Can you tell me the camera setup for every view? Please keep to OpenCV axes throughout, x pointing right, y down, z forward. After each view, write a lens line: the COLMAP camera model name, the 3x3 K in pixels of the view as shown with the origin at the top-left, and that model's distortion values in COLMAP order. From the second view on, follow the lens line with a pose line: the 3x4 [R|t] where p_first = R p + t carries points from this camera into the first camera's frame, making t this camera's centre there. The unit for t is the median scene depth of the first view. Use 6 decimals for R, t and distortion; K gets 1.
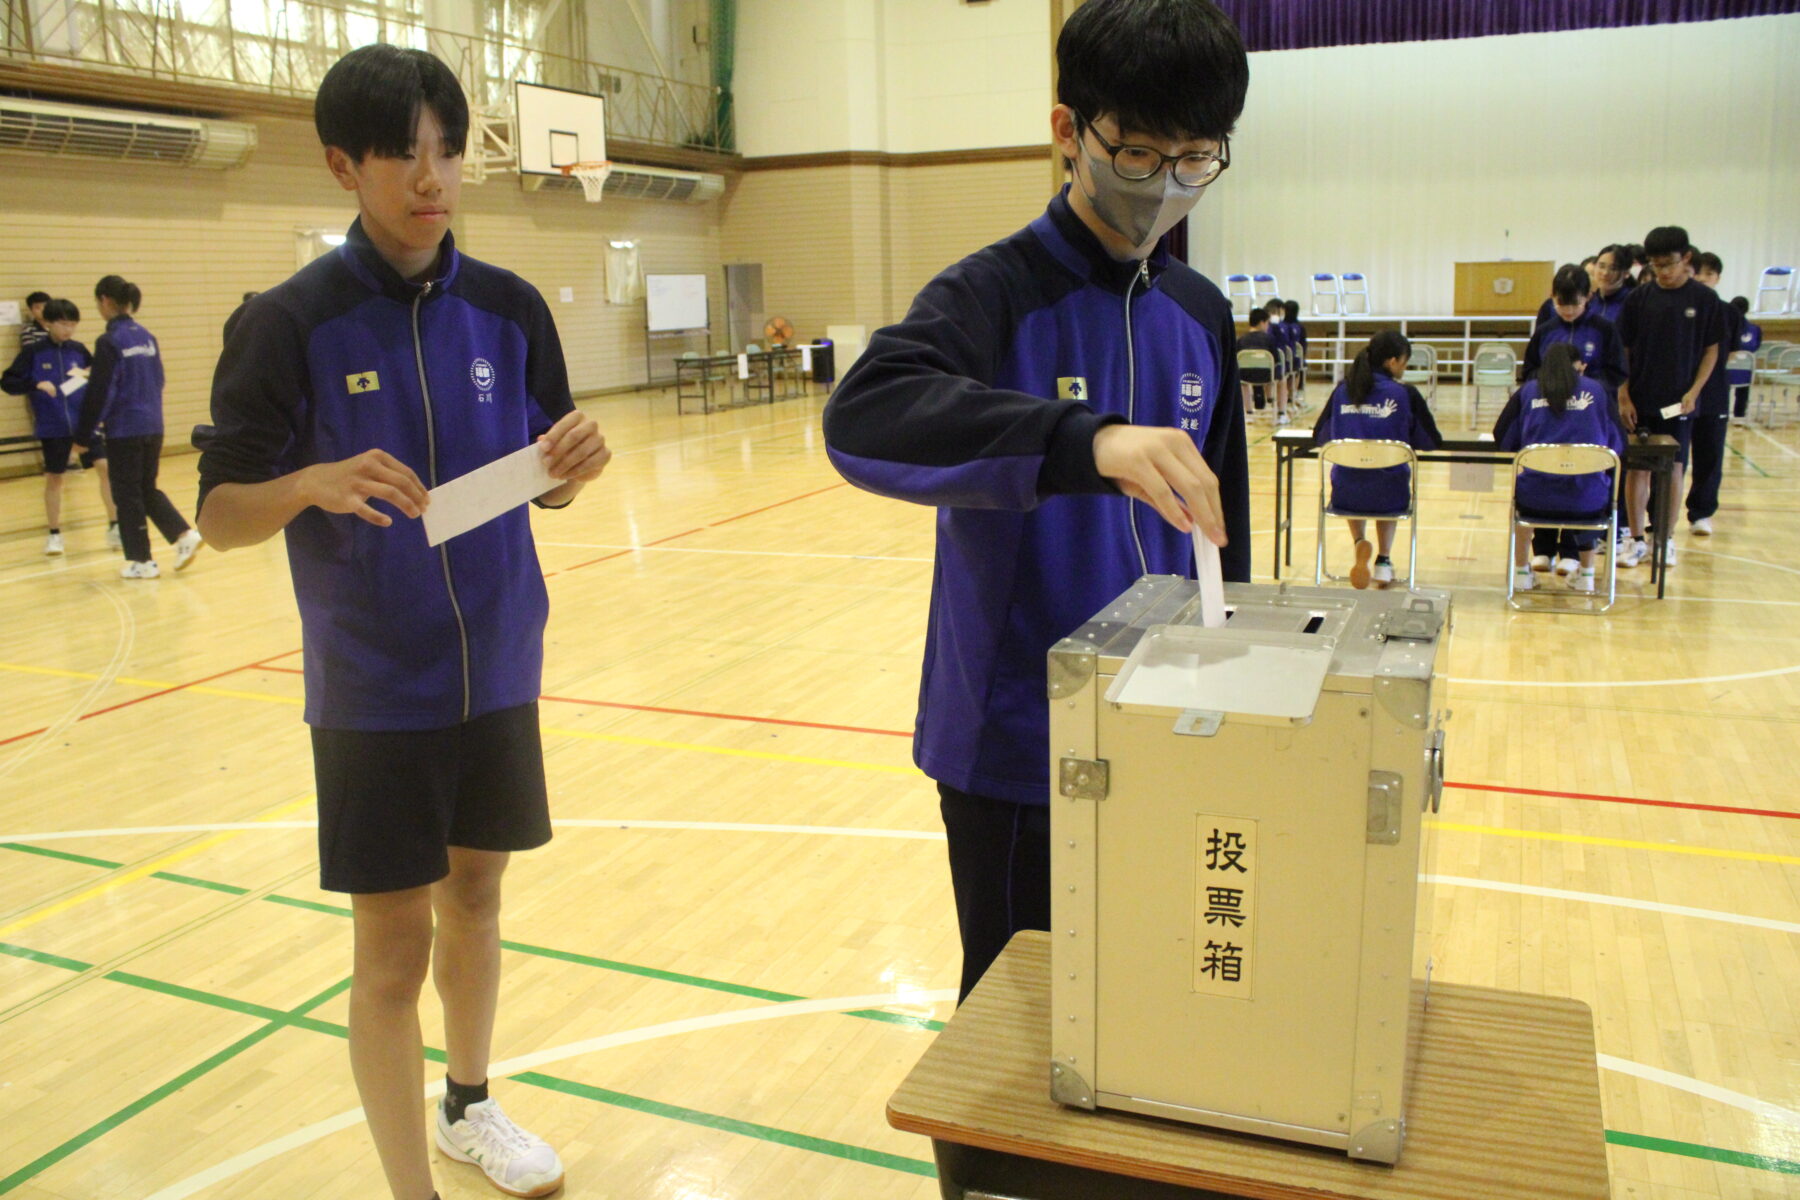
lens RADIAL K [[1478.3, 0, 888.0], [0, 1478.3, 594.8], [0, 0, 1]] dist [-0.165142, 0.141469]
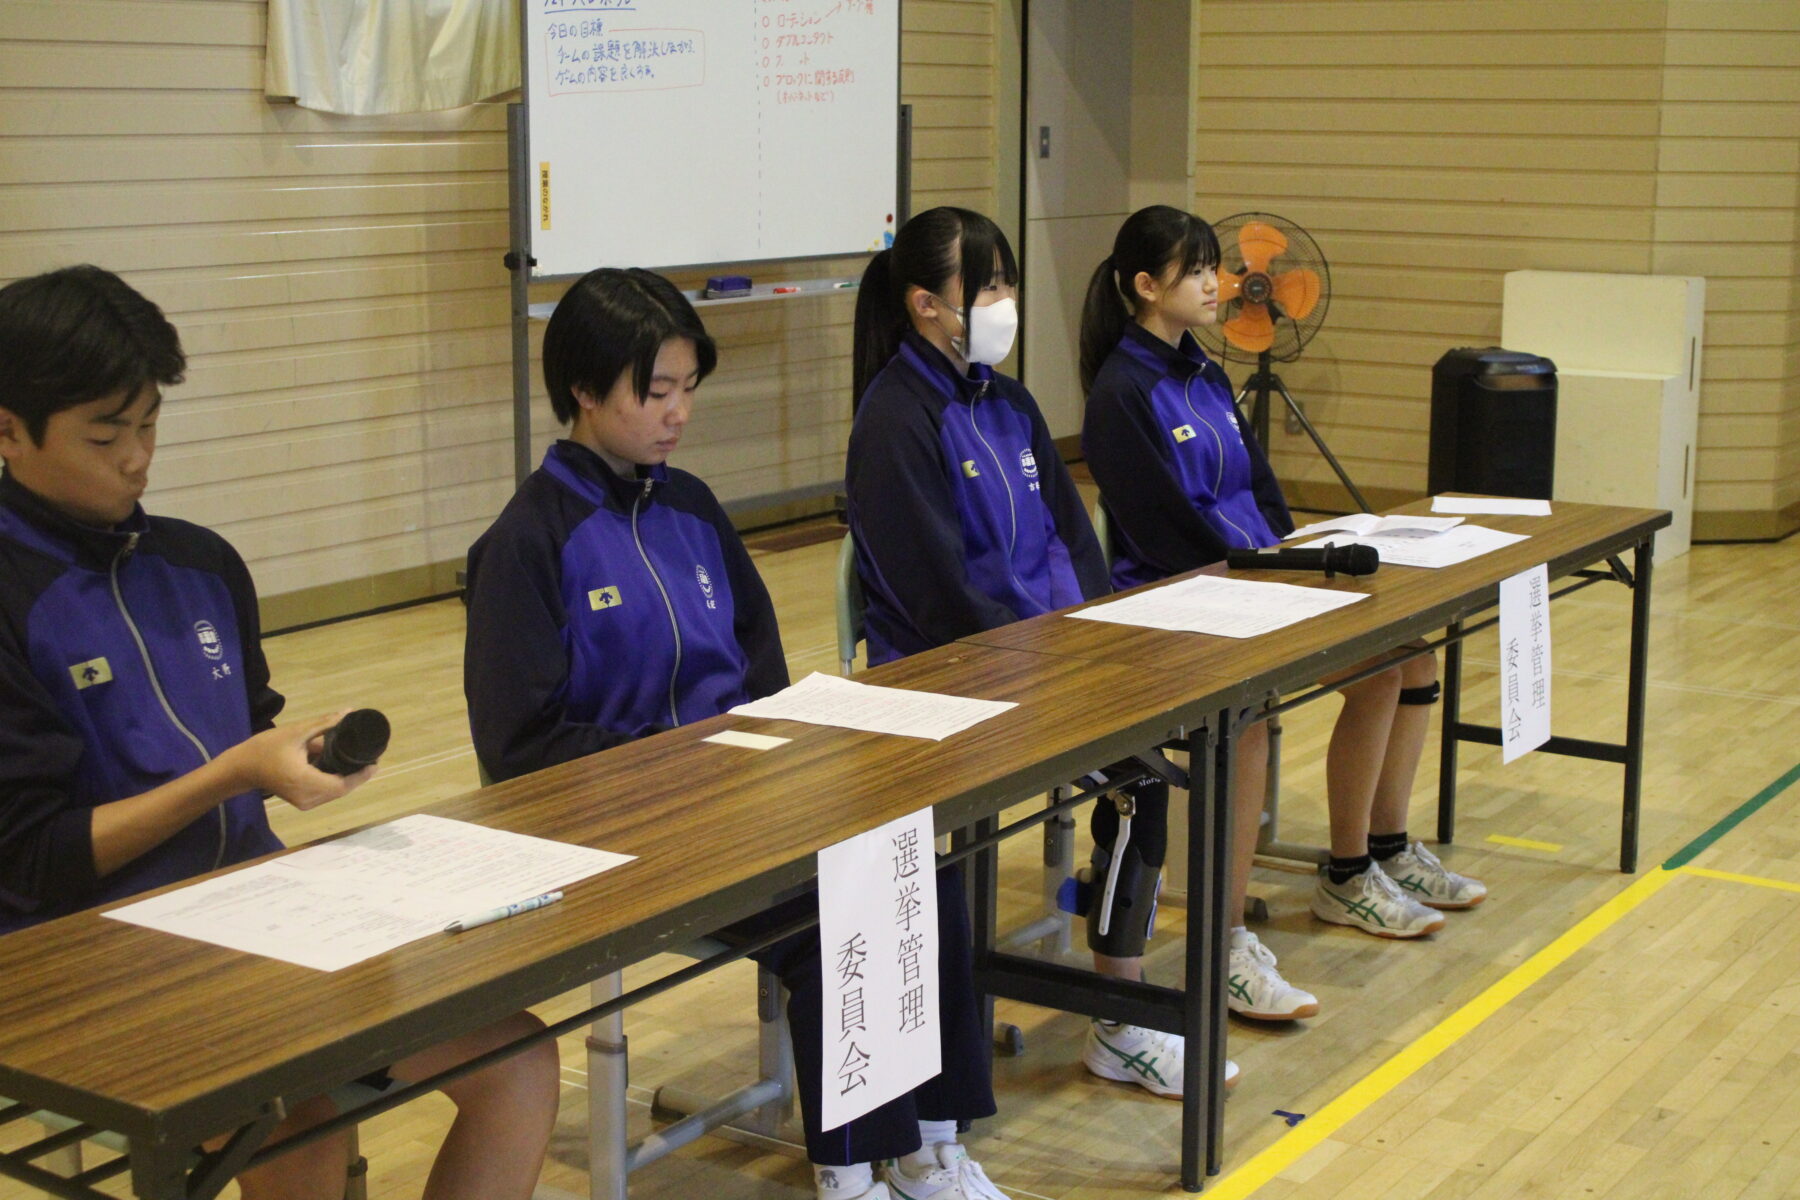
lens RADIAL K [[2709.3, 0, 900.0], [0, 2709.3, 600.0], [0, 0, 1]] dist [0.000902, 0.003841]
pose [[0.983340, 0.064850, -0.169817, -0.214836], [-0.067977, 0.997607, -0.012659, -0.489947], [0.168589, 0.023992, 0.985394, 2.391378]]
